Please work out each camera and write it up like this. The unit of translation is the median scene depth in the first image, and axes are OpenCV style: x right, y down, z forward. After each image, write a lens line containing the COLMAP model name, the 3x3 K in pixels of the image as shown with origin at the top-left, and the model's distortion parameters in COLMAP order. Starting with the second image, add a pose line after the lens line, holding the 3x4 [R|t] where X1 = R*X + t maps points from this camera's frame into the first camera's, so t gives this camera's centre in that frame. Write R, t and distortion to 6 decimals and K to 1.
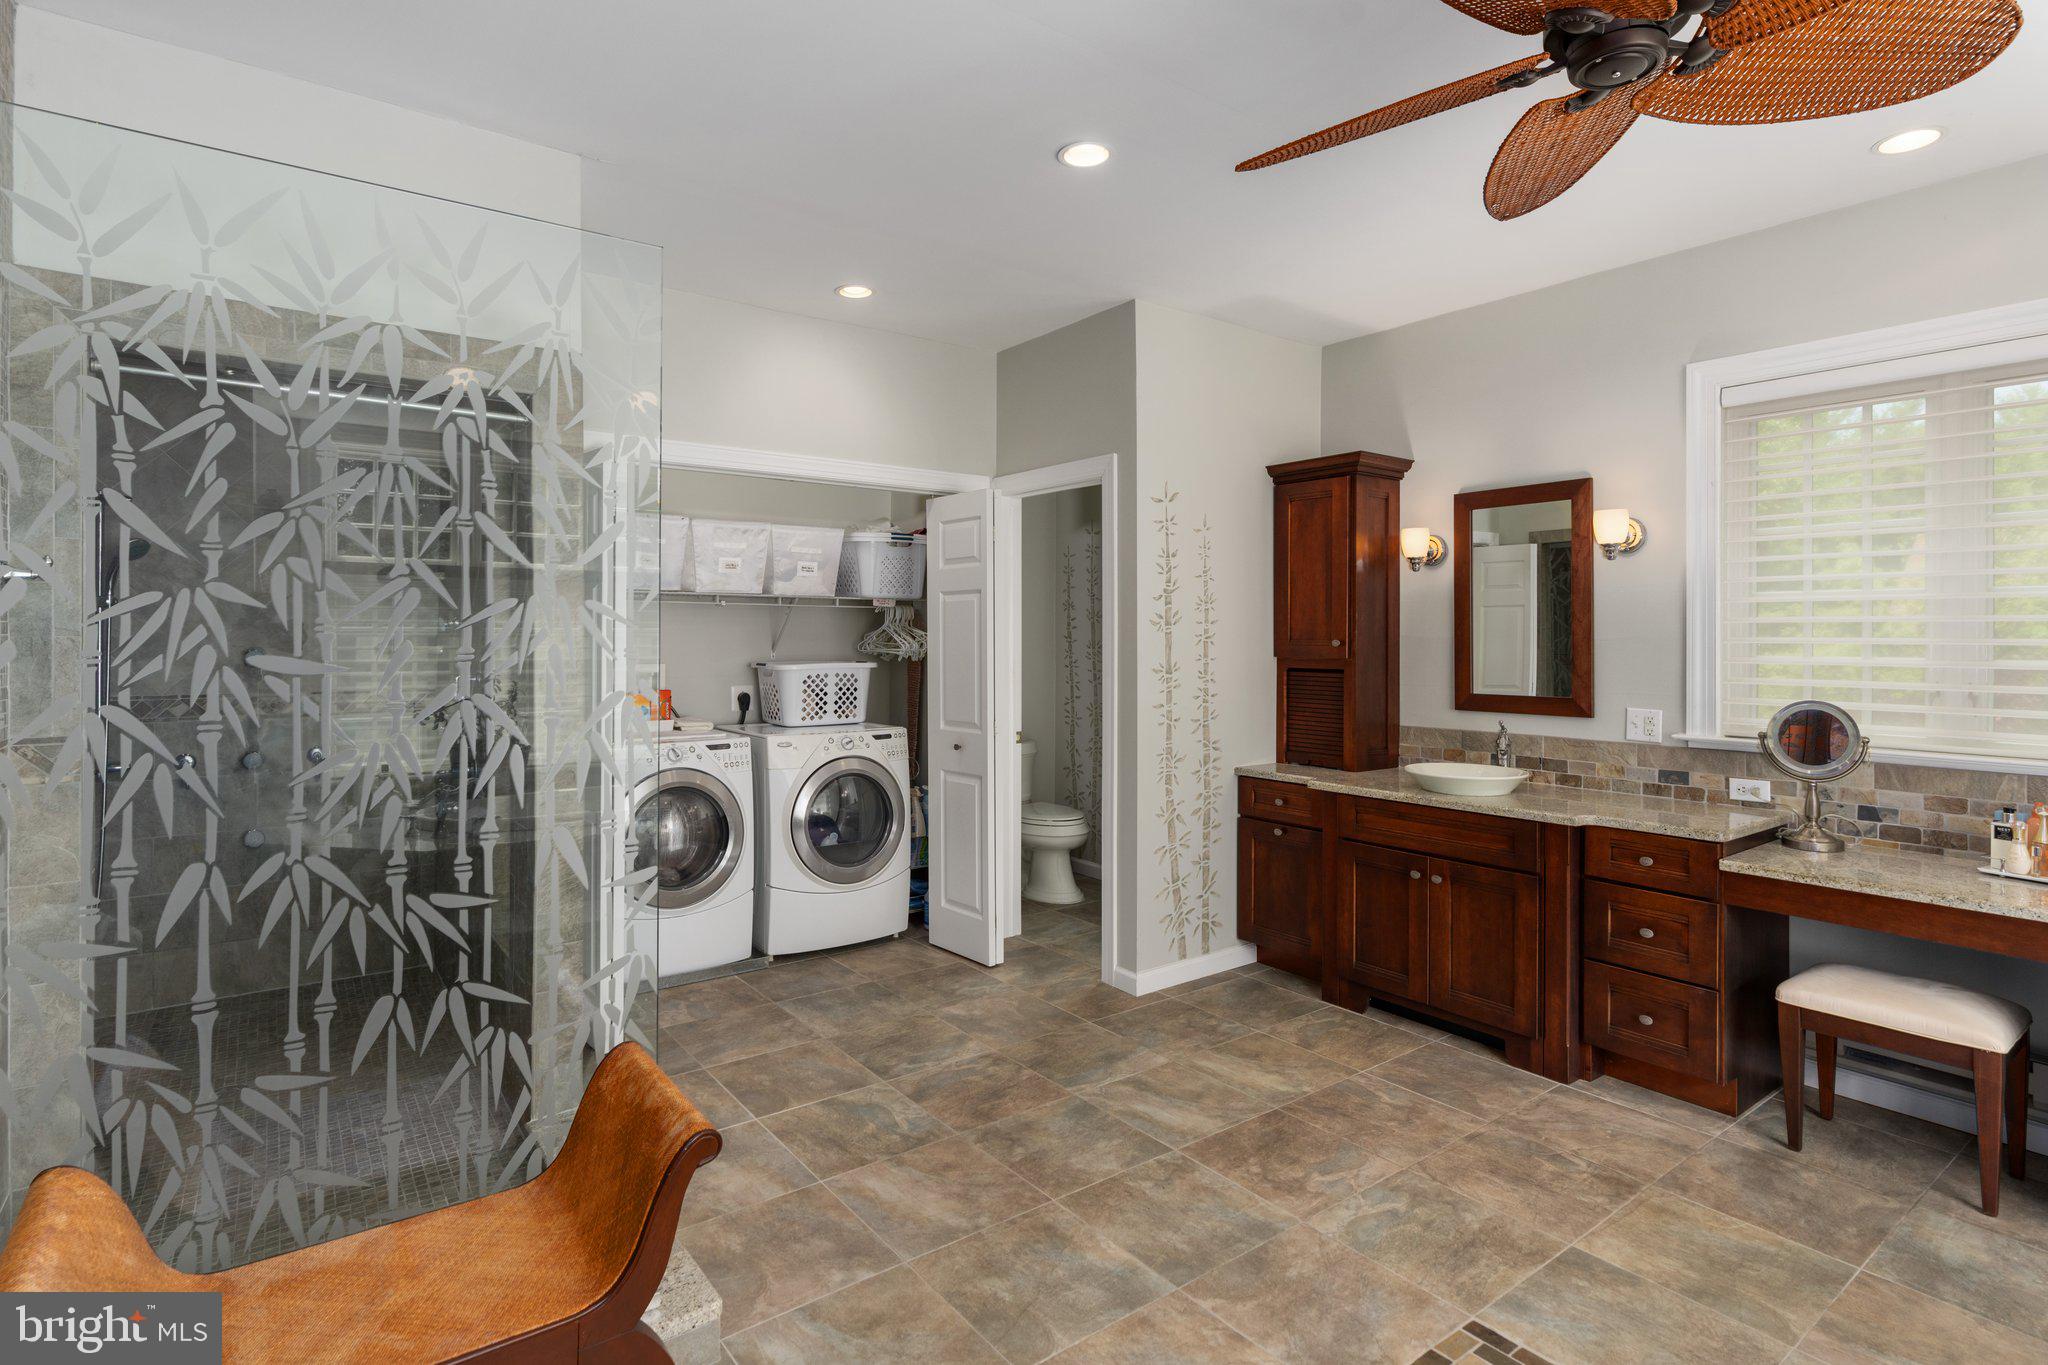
lens RADIAL K [[1025.4, 0, 1002.9], [0, 1025.4, 640.1], [0, 0, 1]] dist [-0.002648, 0.001131]
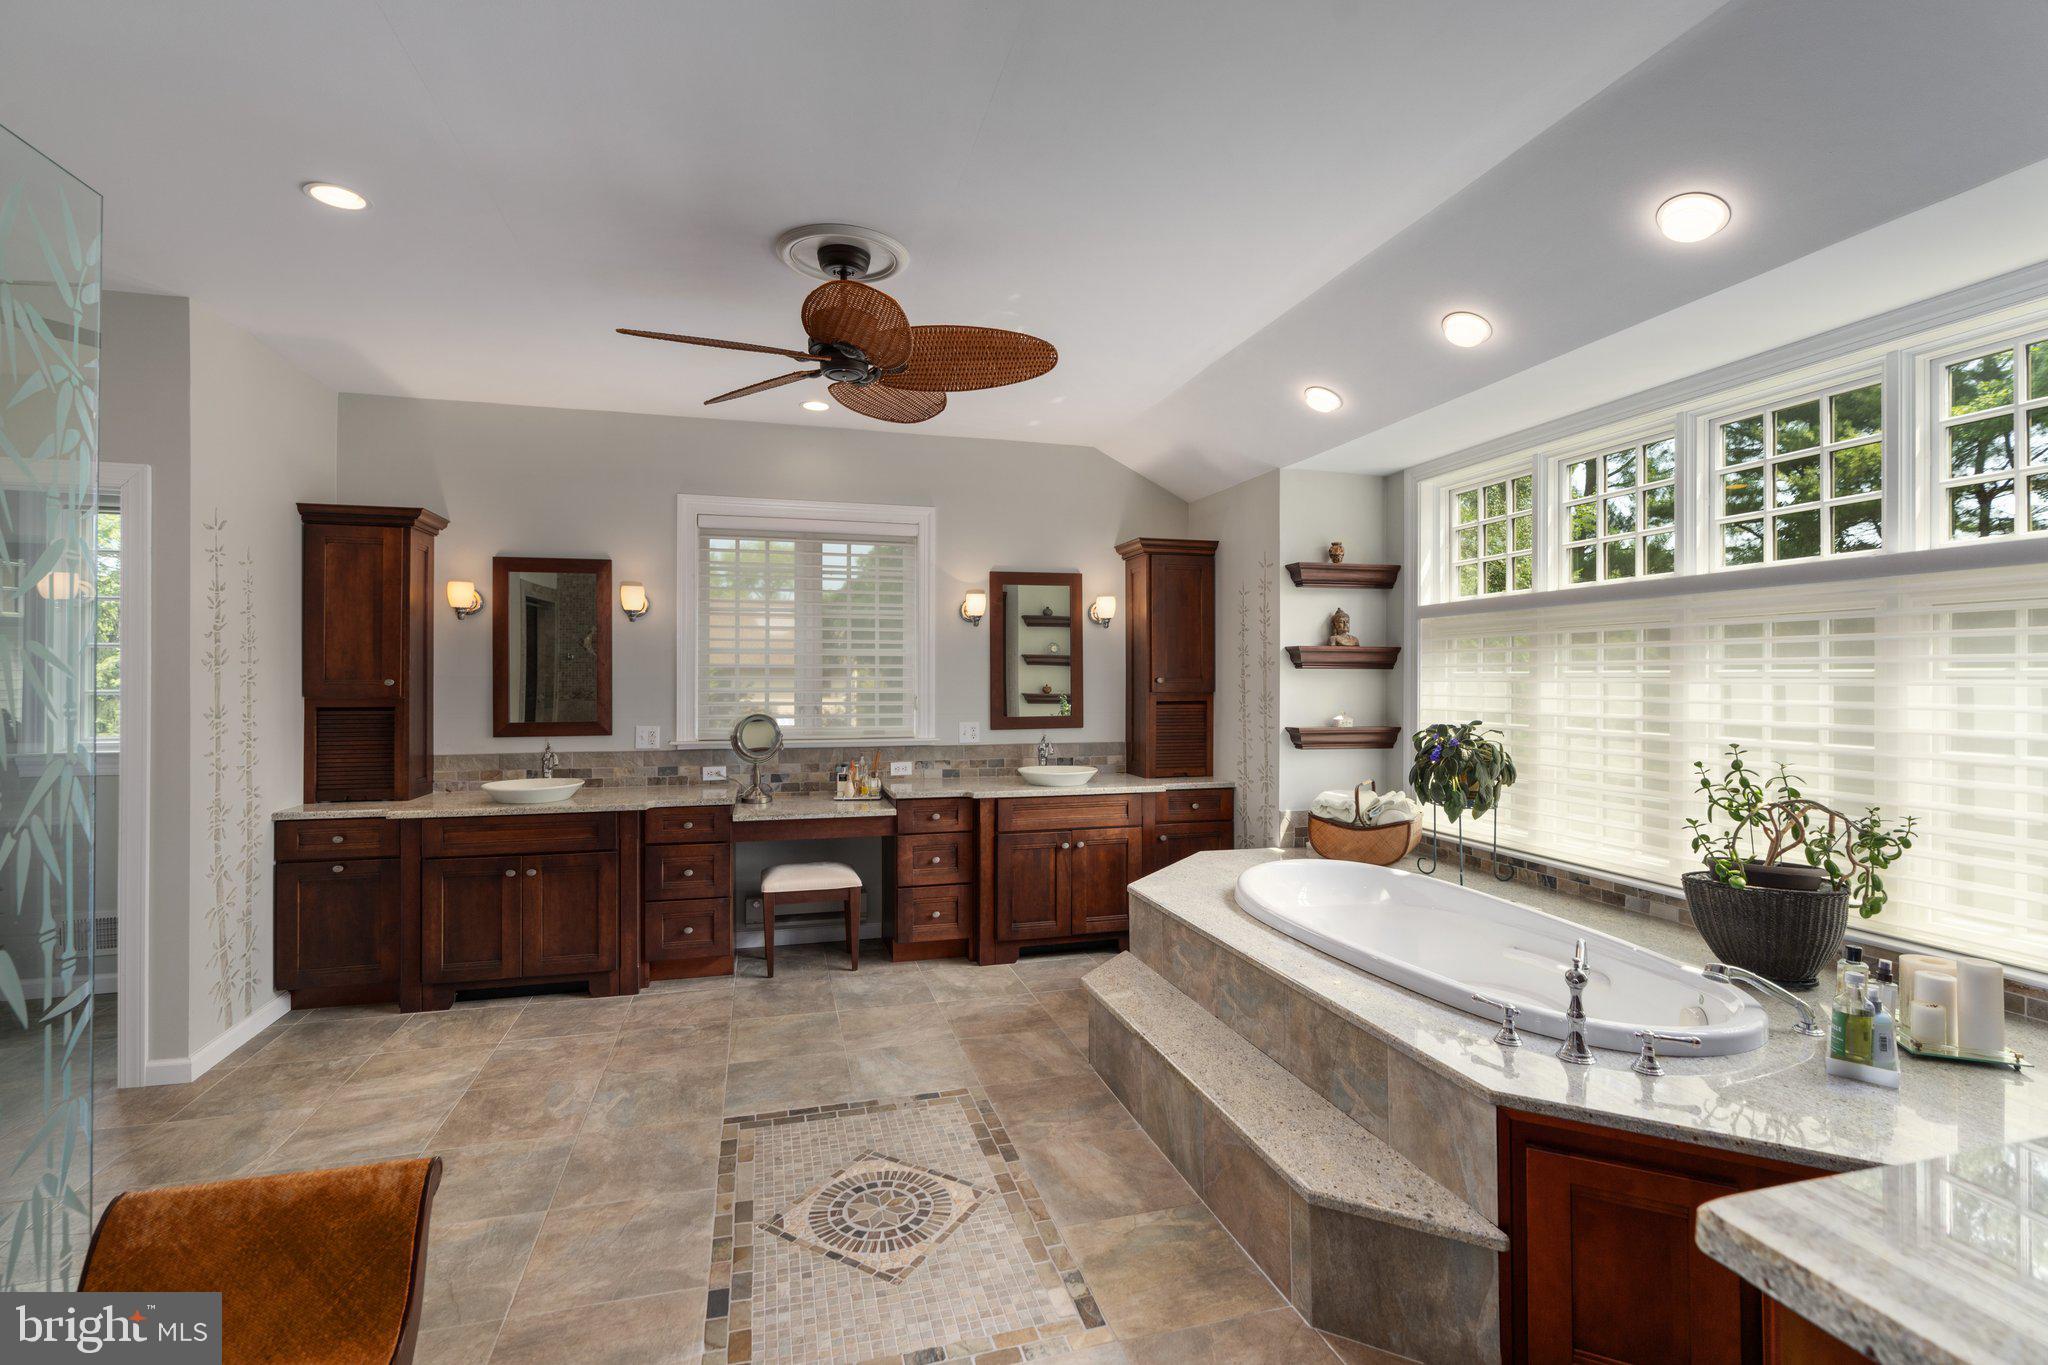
lens RADIAL K [[933.6, 0, 1025.9], [0, 933.6, 674.7], [0, 0, 1]] dist [-0.006049, 0.000952]
pose [[0.353908, -0.003503, 0.935274, -0.437233], [0.002369, 0.999993, 0.002849, -0.008100], [-0.935277, 0.001208, 0.353914, 0.043076]]
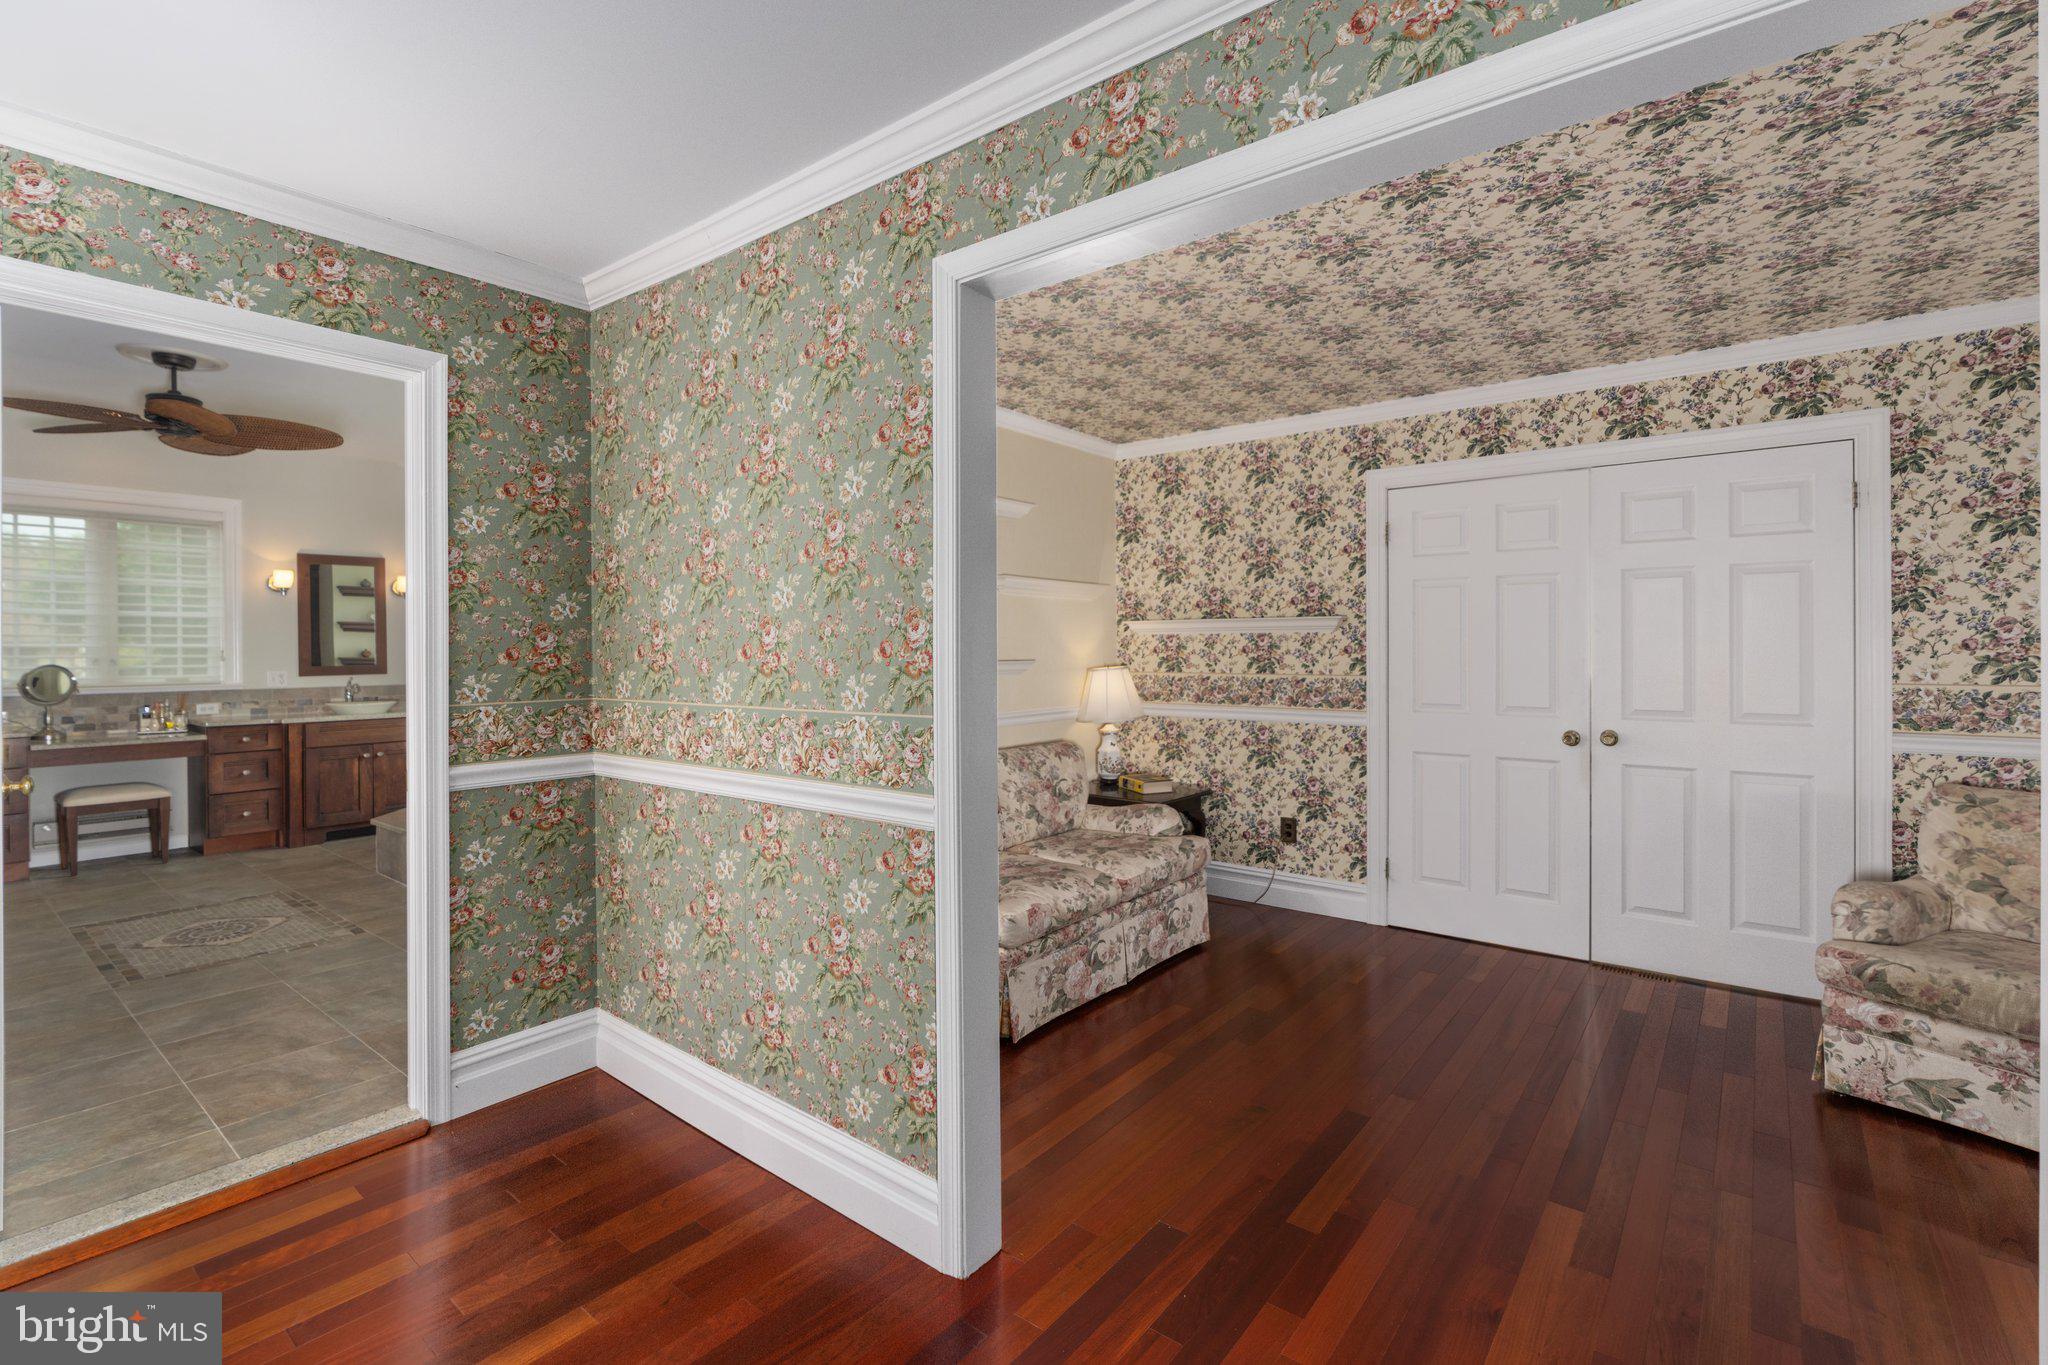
lens RADIAL K [[933.6, 0, 1035.1], [0, 933.6, 651.5], [0, 0, 1]] dist [-0.006049, 0.000952]
pose [[-0.262454, -0.004893, 0.964932, -1.315292], [0.006334, 0.999957, 0.006794, 0.029735], [-0.964924, 0.007895, -0.262411, -0.339962]]
